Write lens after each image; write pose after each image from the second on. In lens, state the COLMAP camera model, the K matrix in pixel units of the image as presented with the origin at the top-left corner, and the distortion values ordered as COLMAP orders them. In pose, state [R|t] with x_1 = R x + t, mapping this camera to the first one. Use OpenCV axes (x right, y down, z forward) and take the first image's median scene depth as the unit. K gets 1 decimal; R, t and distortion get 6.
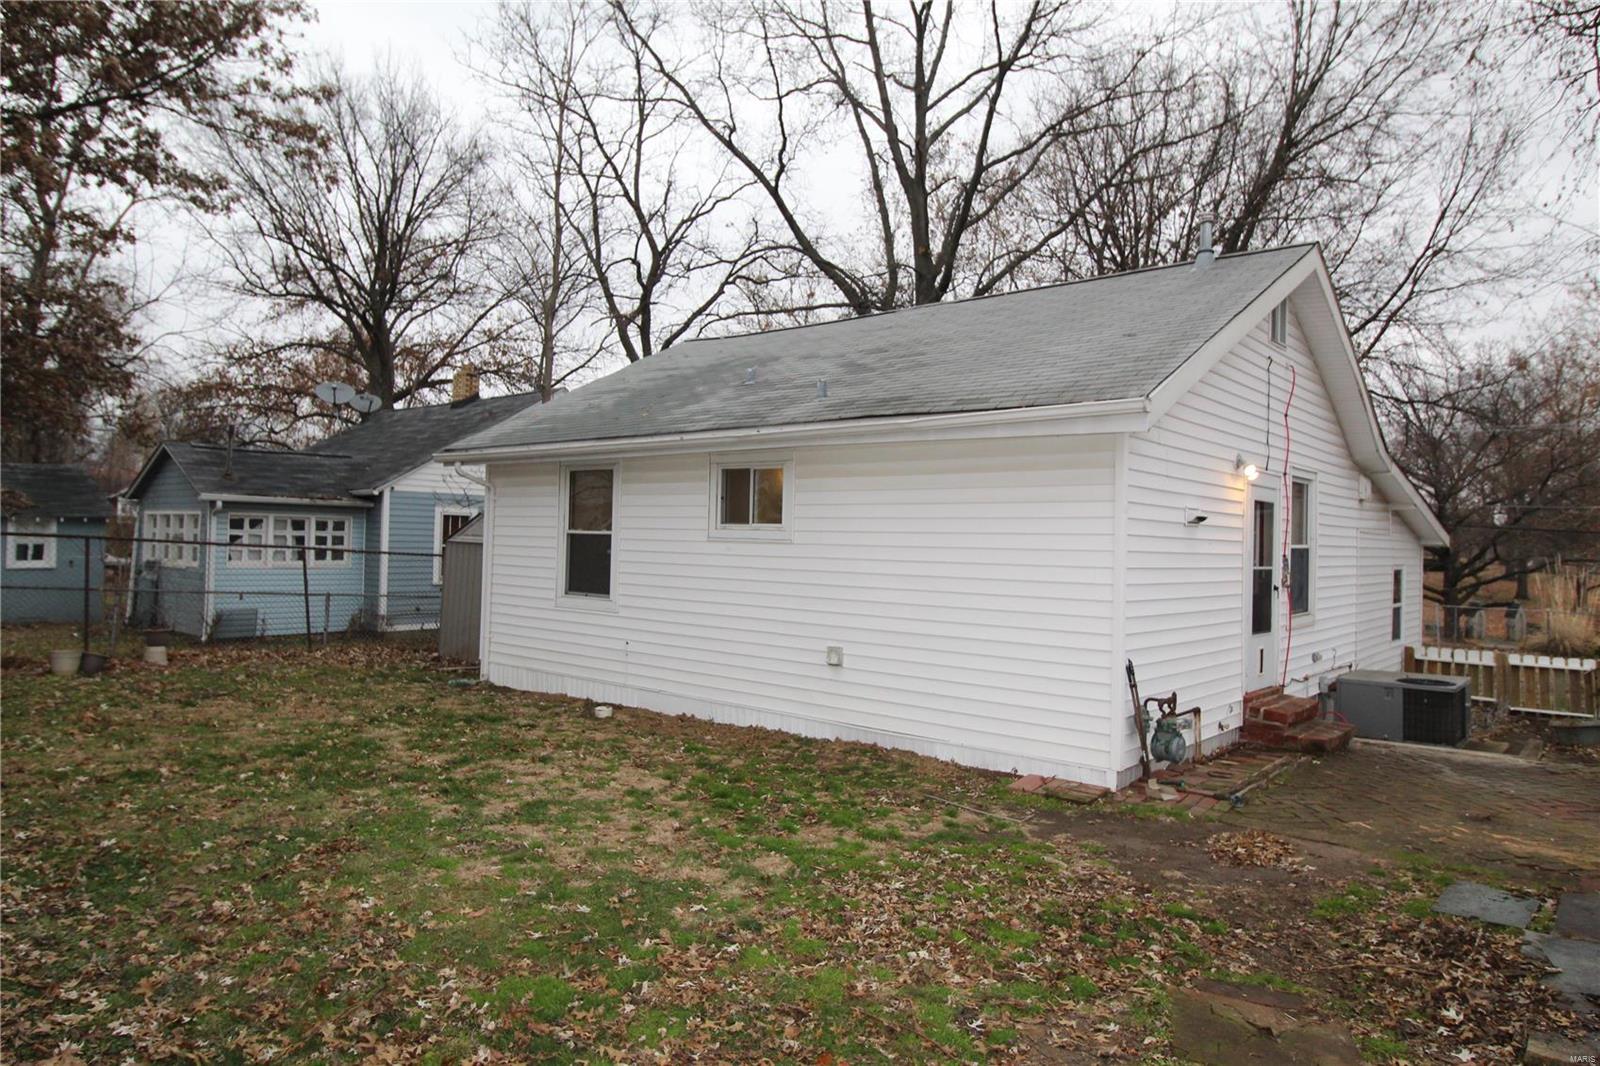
lens RADIAL K [[1021.7, 0, 800.0], [0, 1021.7, 533.0], [0, 0, 1]] dist [0.002283, -0.001822]
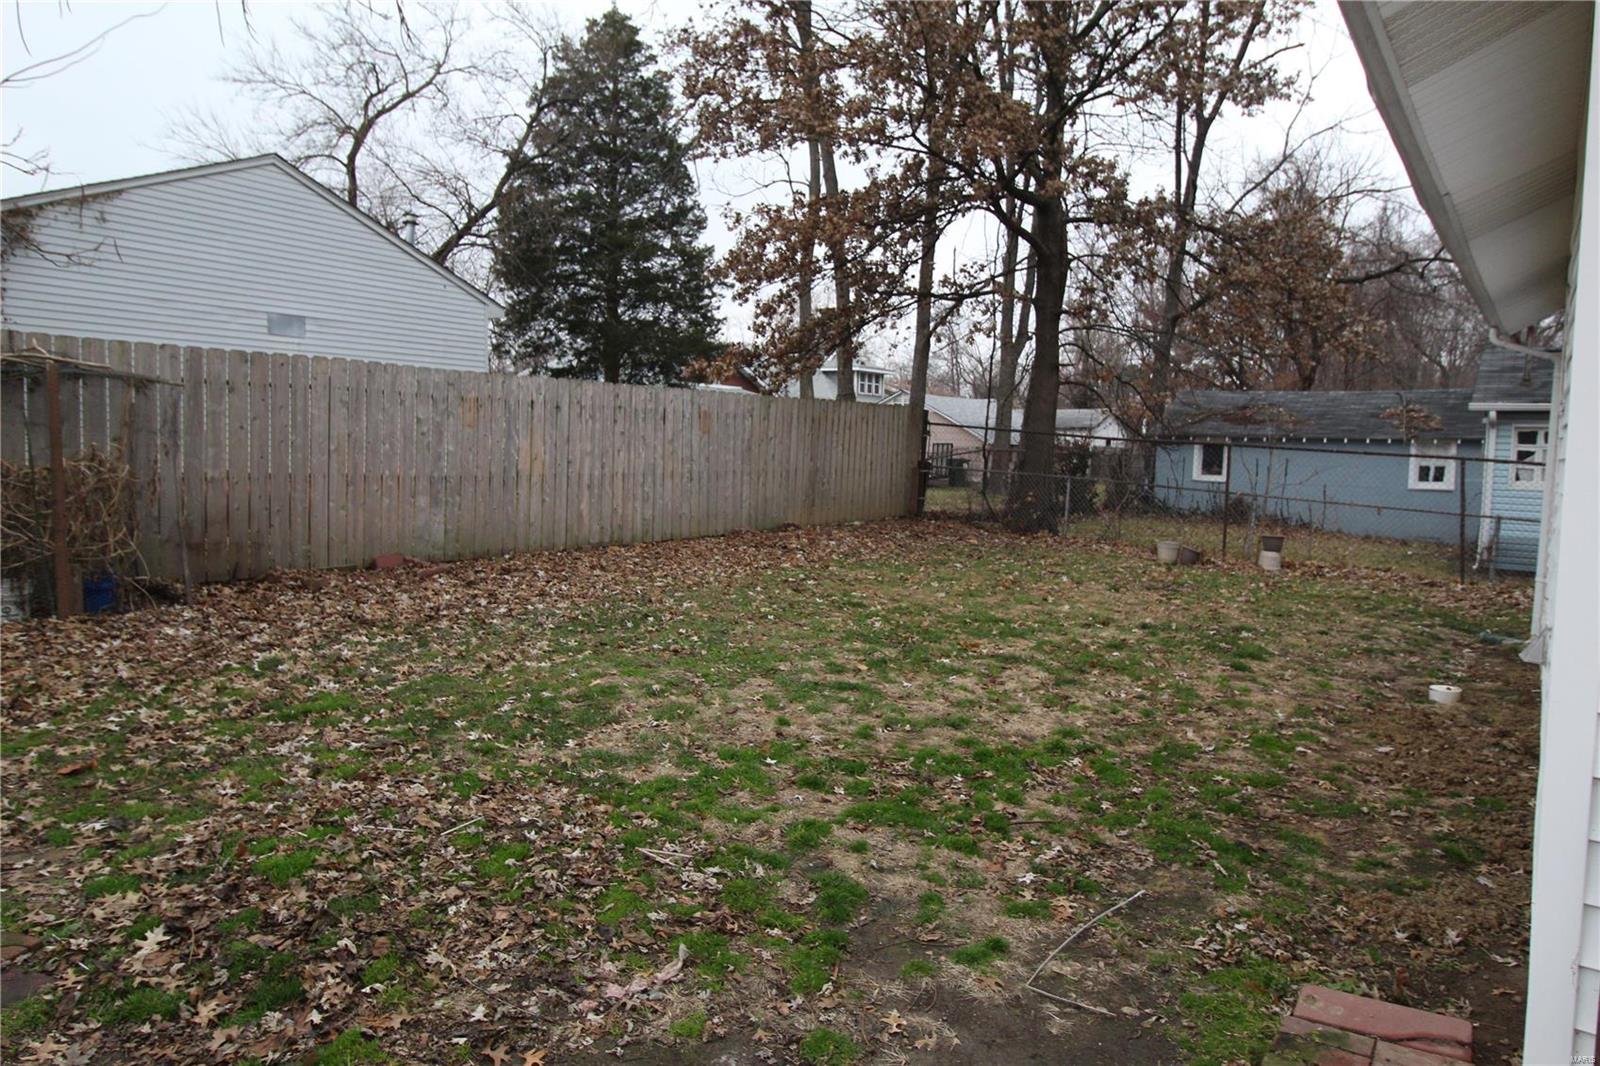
lens RADIAL K [[1021.7, 0, 800.0], [0, 1021.7, 533.0], [0, 0, 1]] dist [0.002283, -0.001822]
pose [[0.023356, 0.065598, -0.997573, 0.282781], [-0.021351, 0.997650, 0.065103, 0.027703], [0.999499, 0.019779, 0.024701, 0.394594]]
